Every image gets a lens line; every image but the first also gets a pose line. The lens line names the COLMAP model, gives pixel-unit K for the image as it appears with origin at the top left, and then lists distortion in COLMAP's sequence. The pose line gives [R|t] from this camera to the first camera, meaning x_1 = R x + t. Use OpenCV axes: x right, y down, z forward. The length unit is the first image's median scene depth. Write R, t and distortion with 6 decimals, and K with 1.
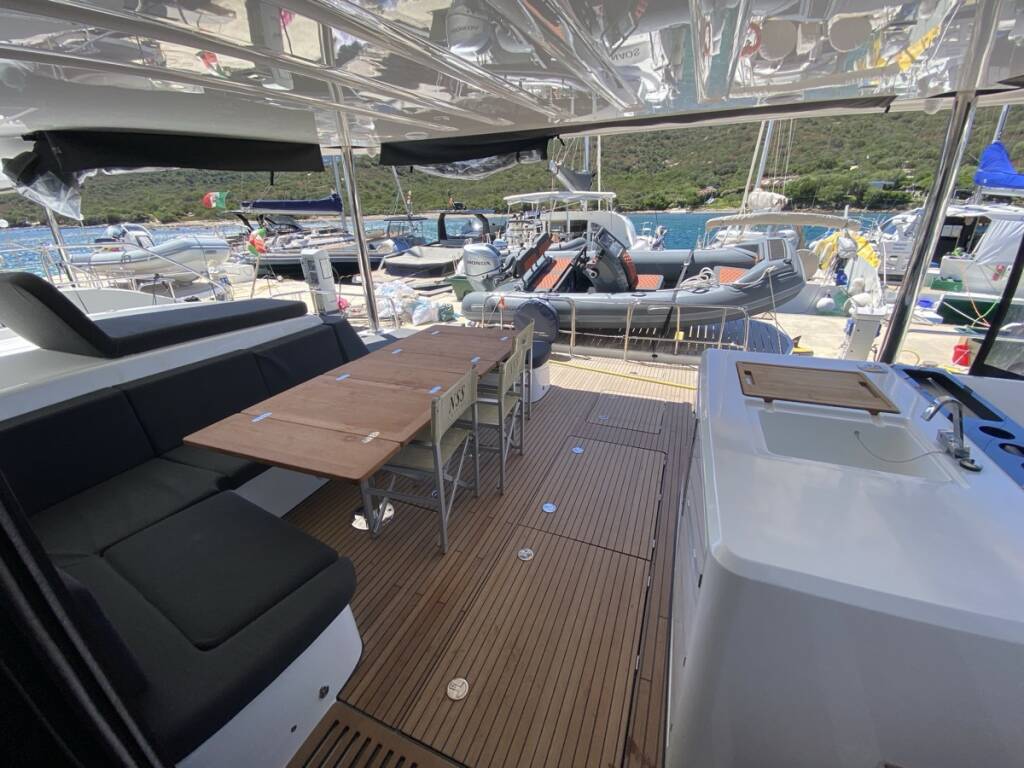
lens RADIAL K [[414.2, 0, 510.0], [0, 414.2, 382.5], [0, 0, 1]] dist [0.014527, -0.018050]
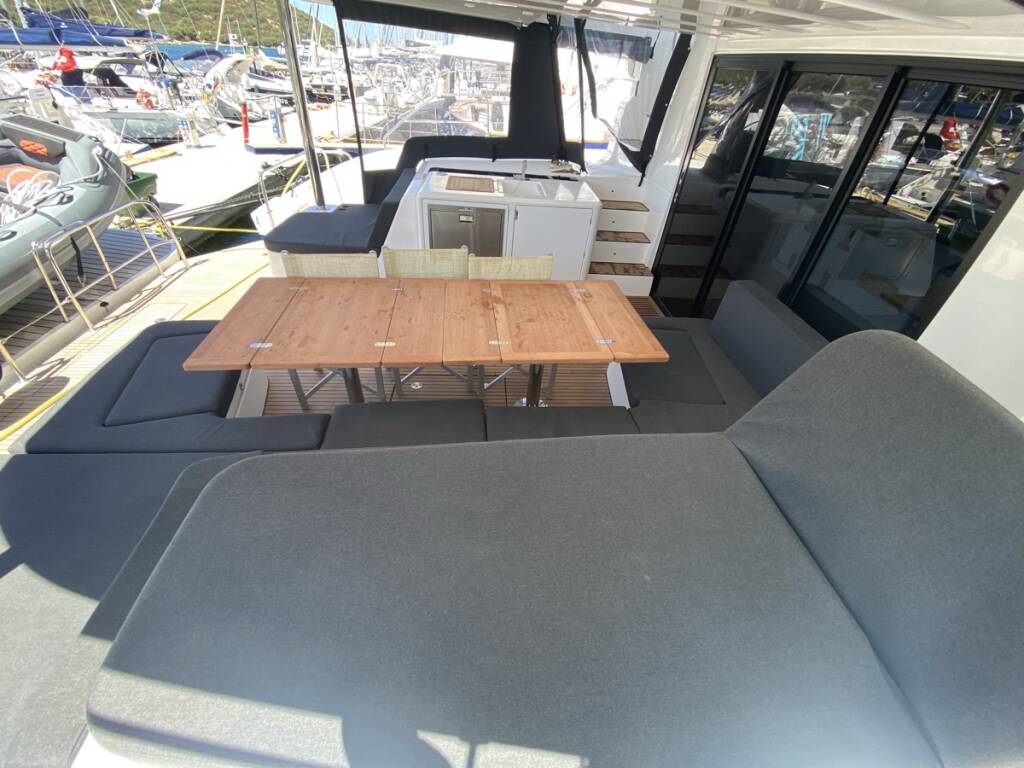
lens RADIAL K [[414.2, 0, 510.0], [0, 414.2, 382.5], [0, 0, 1]] dist [0.014527, -0.018050]
pose [[-0.432971, -0.553394, 0.711541, -0.514073], [0.280828, 0.667270, 0.689845, -0.259447], [-0.856546, 0.498504, -0.133500, 0.552935]]
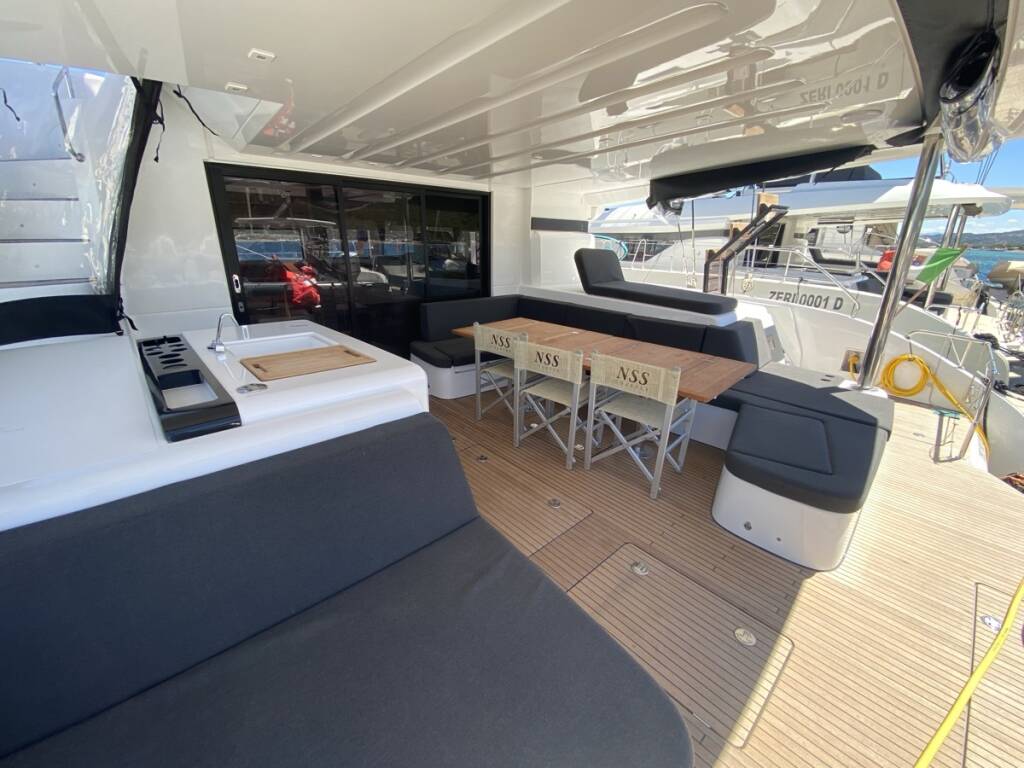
lens RADIAL K [[414.2, 0, 510.0], [0, 414.2, 382.5], [0, 0, 1]] dist [0.014527, -0.018050]
pose [[-0.421120, 0.305114, -0.854145, 0.502339], [-0.356727, 0.810109, 0.465262, -0.228205], [0.833909, 0.500628, -0.232310, 0.600219]]
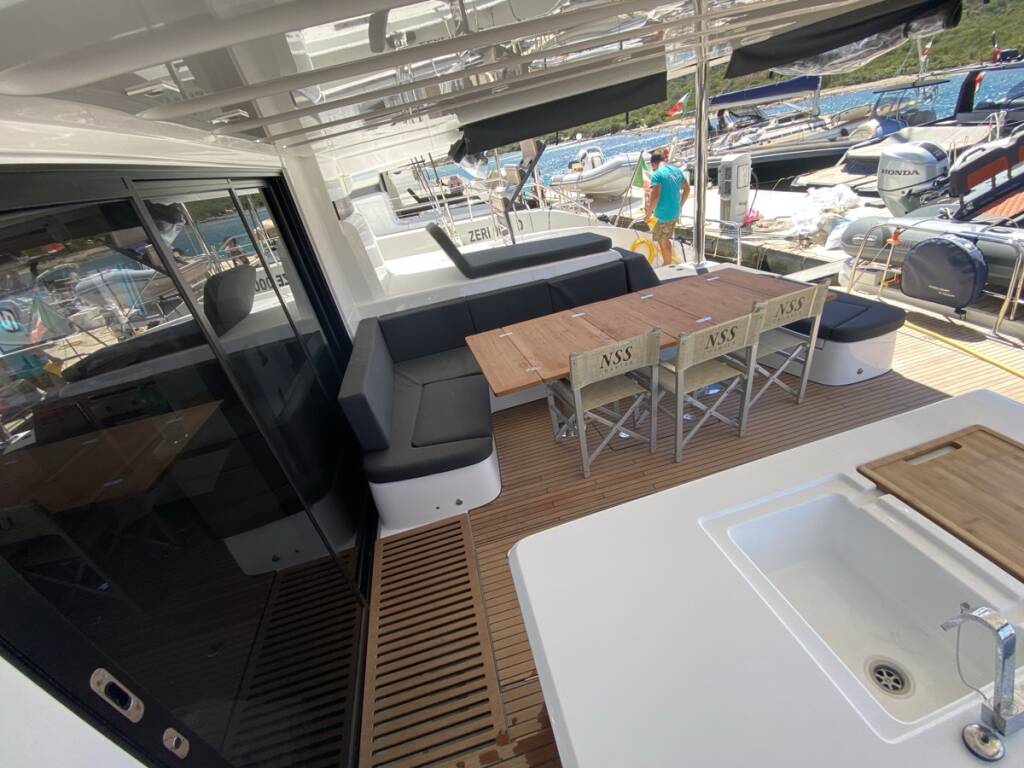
lens RADIAL K [[434.0, 0, 512.0], [0, 434.0, 384.0], [0, 0, 1]] dist [0.019124, -0.022101]
pose [[0.572875, 0.306443, -0.760202, 0.251792], [-0.142729, 0.950606, 0.275638, -0.069898], [0.807120, -0.049403, 0.588317, 0.039979]]
